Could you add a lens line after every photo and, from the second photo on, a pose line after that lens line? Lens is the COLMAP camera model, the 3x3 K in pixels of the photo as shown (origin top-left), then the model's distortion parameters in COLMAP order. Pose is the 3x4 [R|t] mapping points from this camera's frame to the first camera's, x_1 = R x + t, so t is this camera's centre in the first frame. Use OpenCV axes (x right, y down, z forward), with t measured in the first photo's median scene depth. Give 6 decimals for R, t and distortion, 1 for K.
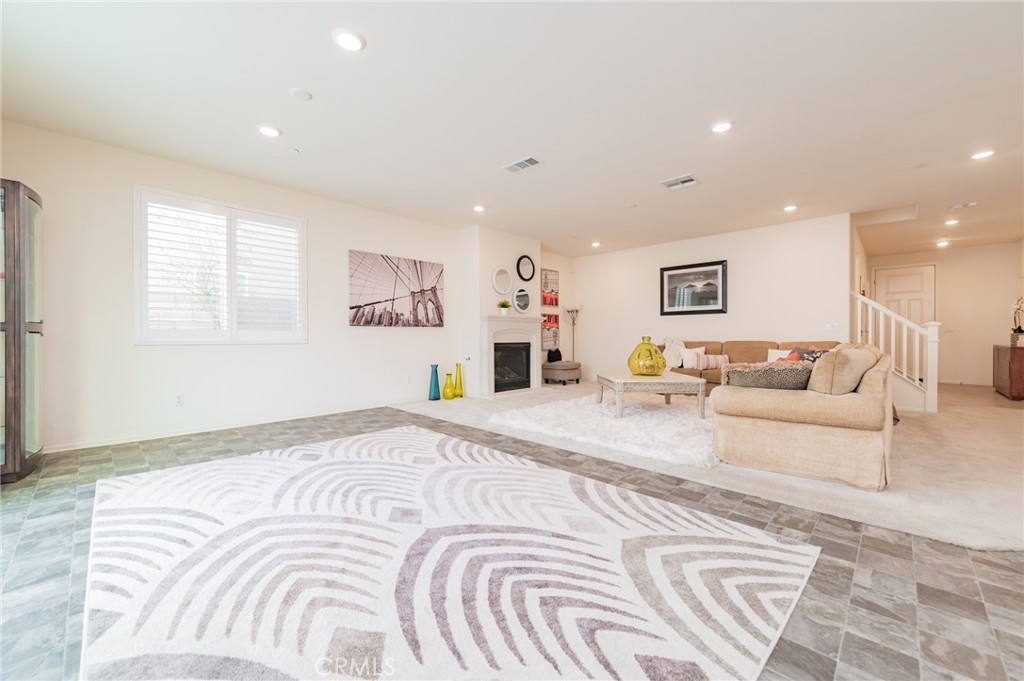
lens RADIAL K [[399.8, 0, 514.7], [0, 399.8, 346.5], [0, 0, 1]] dist [0.011725, -0.003236]
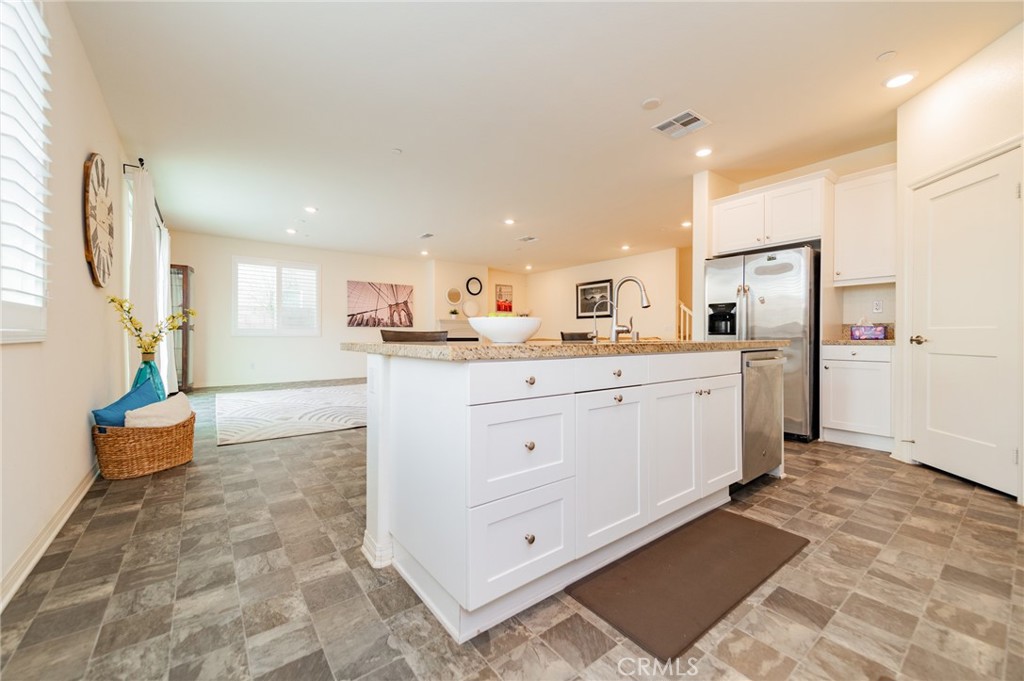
lens RADIAL K [[399.8, 0, 511.9], [0, 399.8, 343.4], [0, 0, 1]] dist [0.011725, -0.003236]
pose [[0.986153, 0.009914, -0.165539, 0.455866], [-0.010631, 0.999938, -0.003449, 0.014384], [0.165495, 0.005161, 0.986197, -0.442869]]
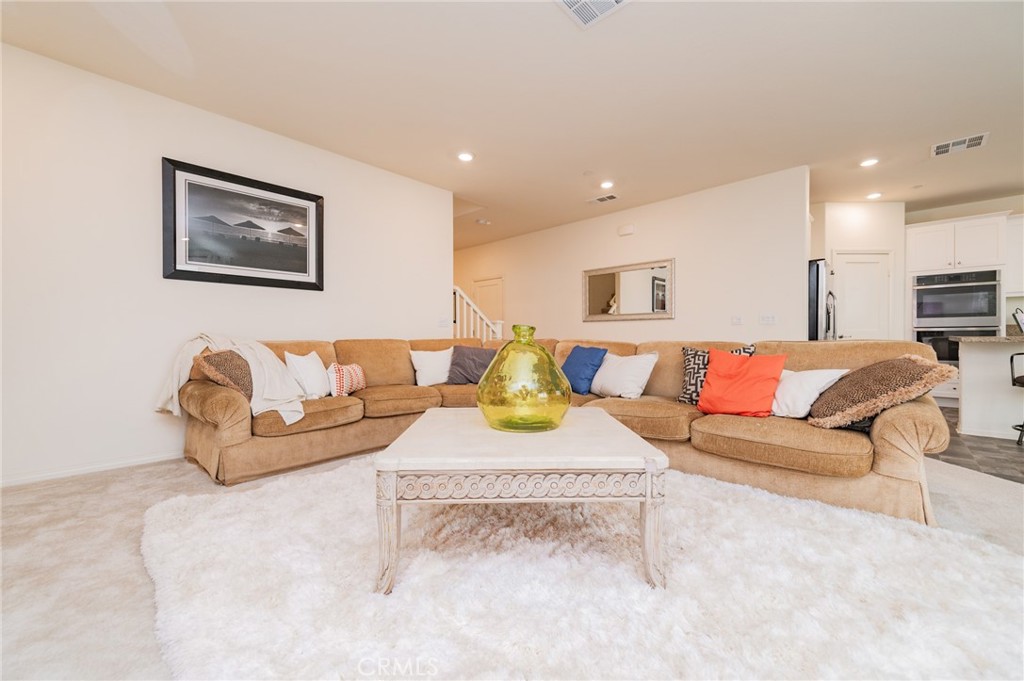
lens RADIAL K [[399.8, 0, 510.3], [0, 399.8, 328.8], [0, 0, 1]] dist [0.011725, -0.003236]
pose [[-0.004904, 0.019719, 0.999794, -0.033832], [0.026235, 0.999464, -0.019584, -0.013980], [-0.999644, 0.026134, -0.005418, 0.813067]]
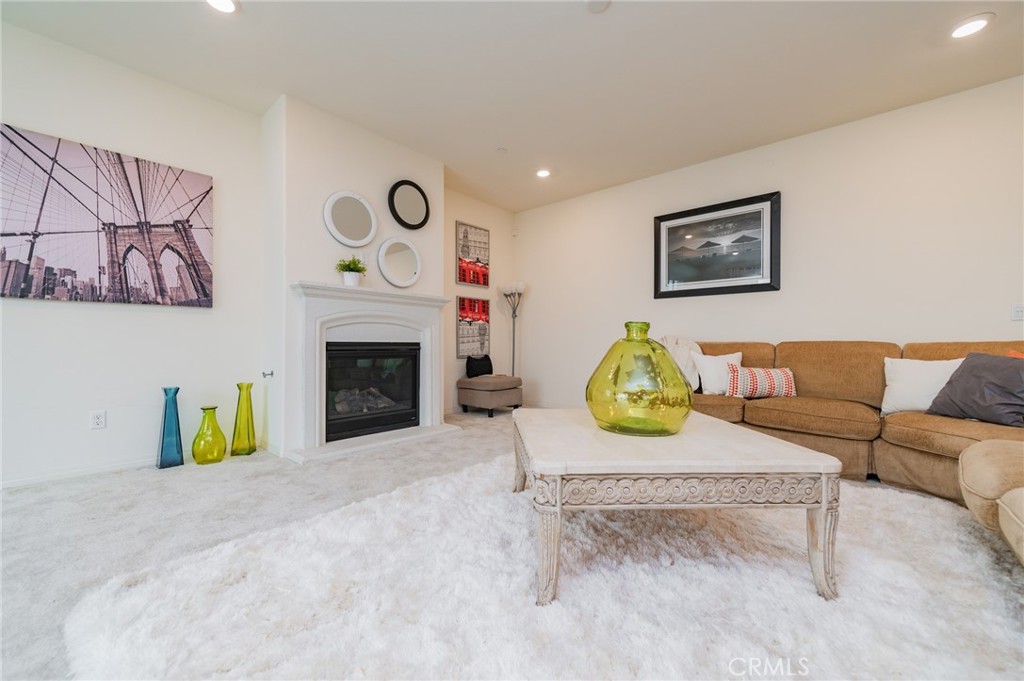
lens RADIAL K [[399.8, 0, 508.5], [0, 399.8, 343.2], [0, 0, 1]] dist [0.011725, -0.003236]
pose [[0.999498, 0.008189, 0.030603, 0.166591], [-0.007474, 0.999699, -0.023384, 0.002439], [-0.030786, 0.023143, 0.999258, 0.524527]]
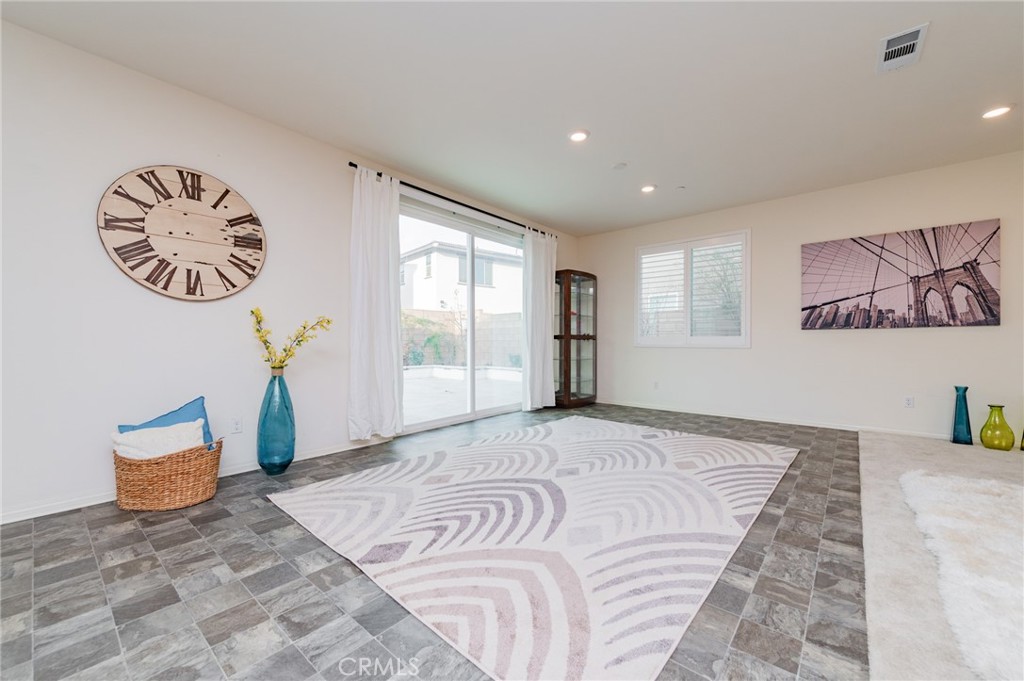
lens RADIAL K [[399.8, 0, 504.9], [0, 399.8, 341.5], [0, 0, 1]] dist [0.011725, -0.003236]
pose [[0.047820, 0.001413, -0.998855, 0.390370], [-0.023904, 0.999714, 0.000270, -0.007896], [0.998570, 0.023864, 0.047840, 0.254645]]
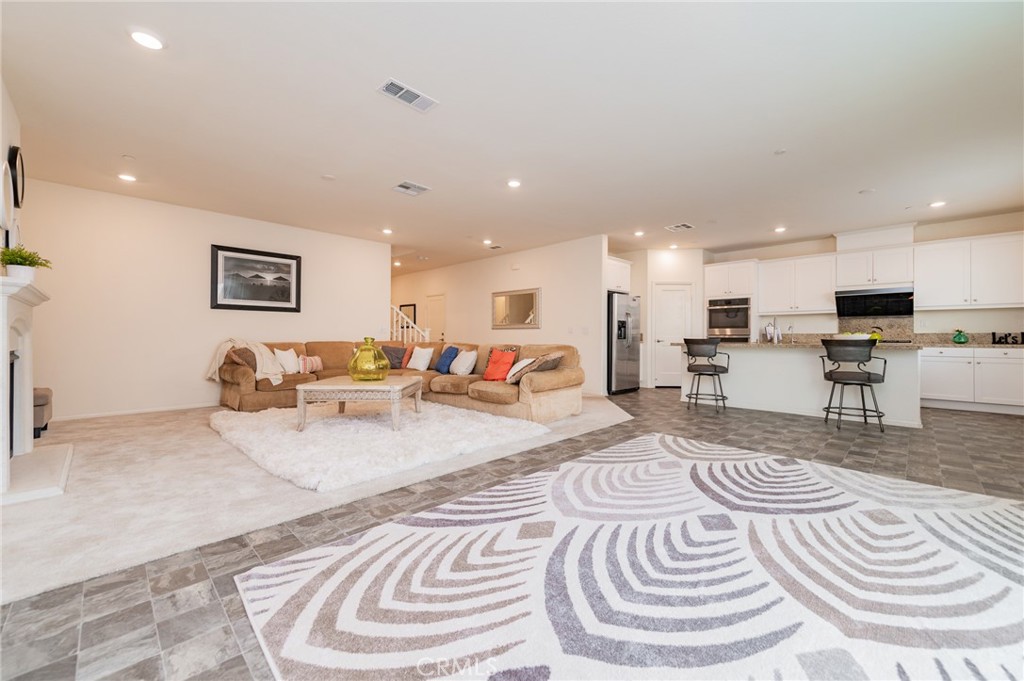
lens RADIAL K [[399.8, 0, 510.9], [0, 399.8, 321.8], [0, 0, 1]] dist [0.011725, -0.003236]
pose [[0.010907, 0.035567, 0.999308, -0.439864], [0.019899, 0.999162, -0.035779, -0.019985], [-0.999743, 0.020275, 0.010190, 0.545171]]
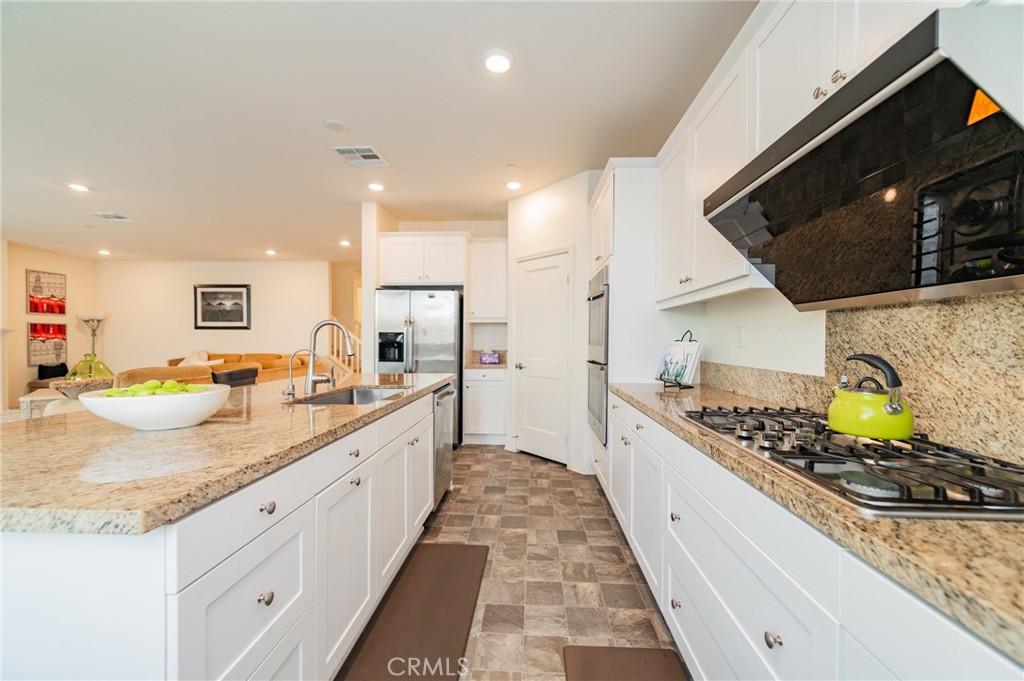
lens RADIAL K [[399.8, 0, 513.0], [0, 399.8, 344.7], [0, 0, 1]] dist [0.011725, -0.003236]
pose [[0.766306, 0.001200, 0.642474, 0.399469], [0.005342, 0.999952, -0.008239, -0.030373], [-0.642453, 0.009746, 0.766263, -0.406600]]
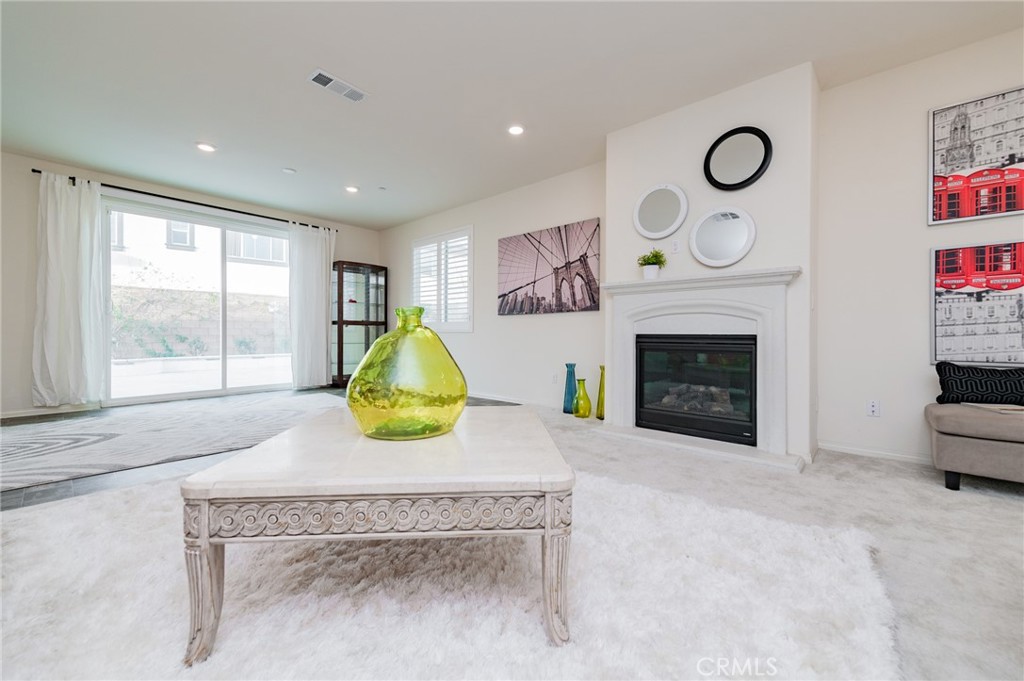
lens RADIAL K [[399.8, 0, 505.9], [0, 399.8, 337.2], [0, 0, 1]] dist [0.011725, -0.003236]
pose [[0.024429, 0.010692, -0.999644, 0.507178], [-0.028334, 0.999548, 0.009998, -0.006229], [0.999300, 0.028080, 0.024721, 0.854957]]
